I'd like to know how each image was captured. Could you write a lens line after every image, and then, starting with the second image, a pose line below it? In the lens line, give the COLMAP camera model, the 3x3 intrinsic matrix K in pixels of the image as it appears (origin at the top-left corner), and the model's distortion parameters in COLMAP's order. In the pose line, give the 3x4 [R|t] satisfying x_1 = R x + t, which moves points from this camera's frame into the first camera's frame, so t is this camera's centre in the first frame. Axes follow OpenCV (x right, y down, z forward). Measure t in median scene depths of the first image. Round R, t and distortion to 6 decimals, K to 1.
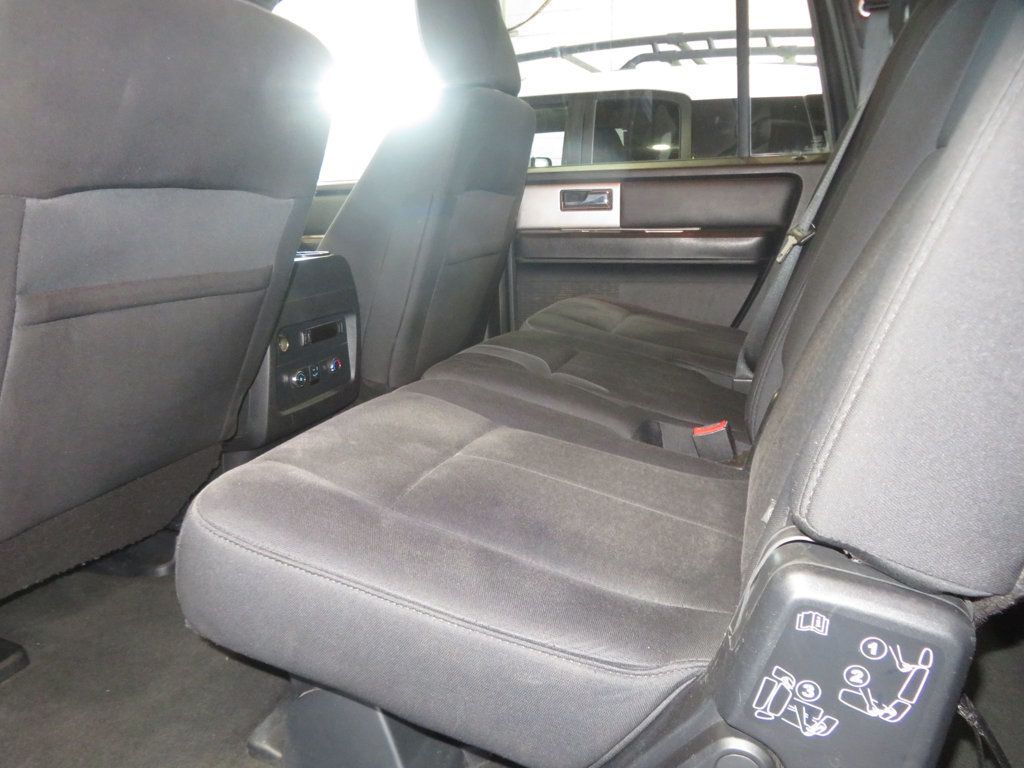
lens RADIAL K [[741.2, 0, 522.3], [0, 741.2, 396.8], [0, 0, 1]] dist [0.009769, 0.005237]
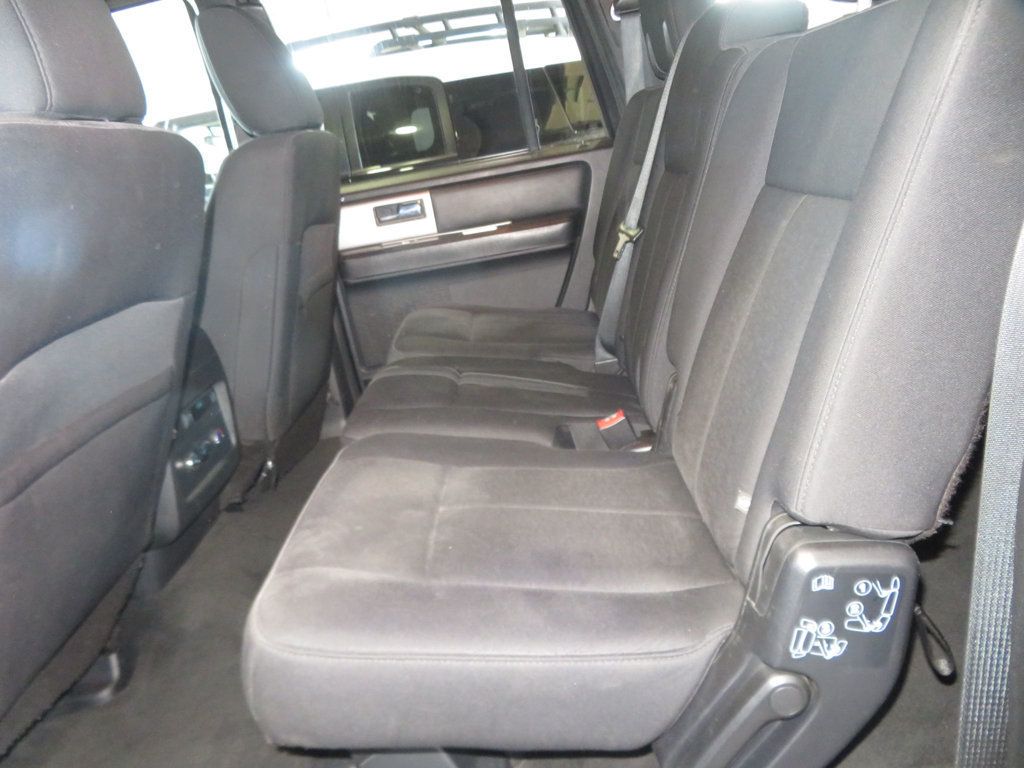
lens RADIAL K [[748.1, 0, 512.0], [0, 748.1, 384.0], [0, 0, 1]] dist [0.009712, 0.007953]
pose [[0.935116, -0.232961, 0.266998, -0.380995], [0.223926, 0.972486, 0.064248, -0.241539], [-0.274619, -0.000292, 0.961553, -0.180706]]
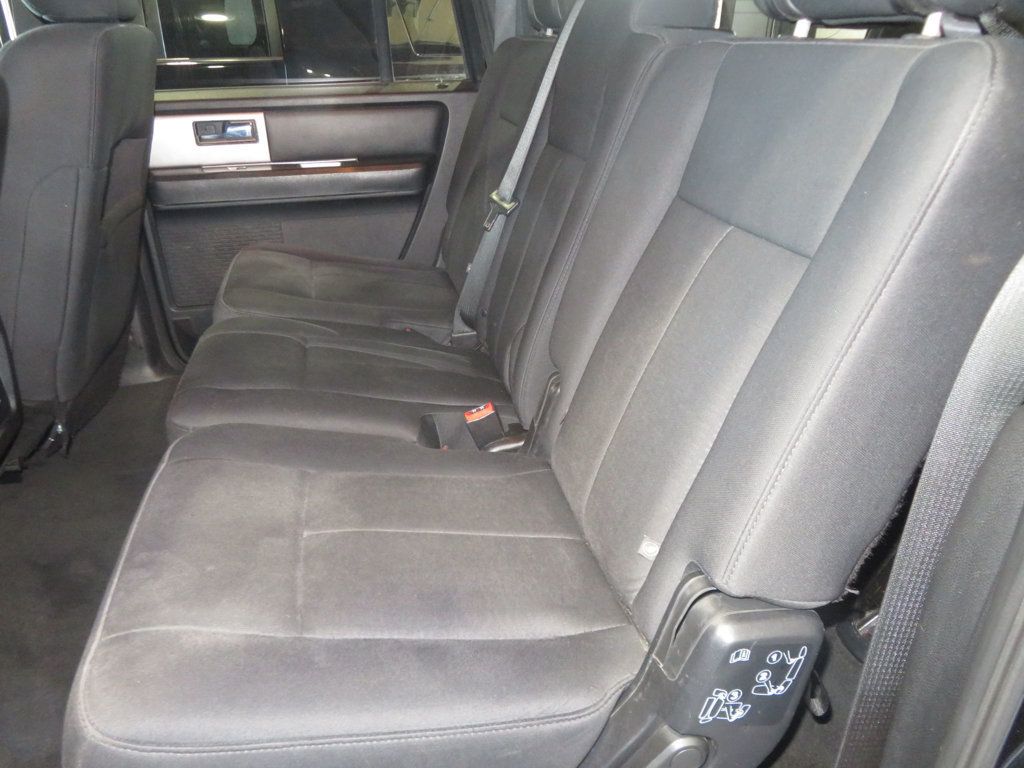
lens RADIAL K [[748.1, 0, 512.0], [0, 748.1, 384.0], [0, 0, 1]] dist [0.009712, 0.007953]
pose [[0.851098, -0.219730, 0.476813, -0.441714], [0.129489, 0.968002, 0.214951, -0.453597], [-0.508788, -0.121202, 0.852317, 0.065170]]
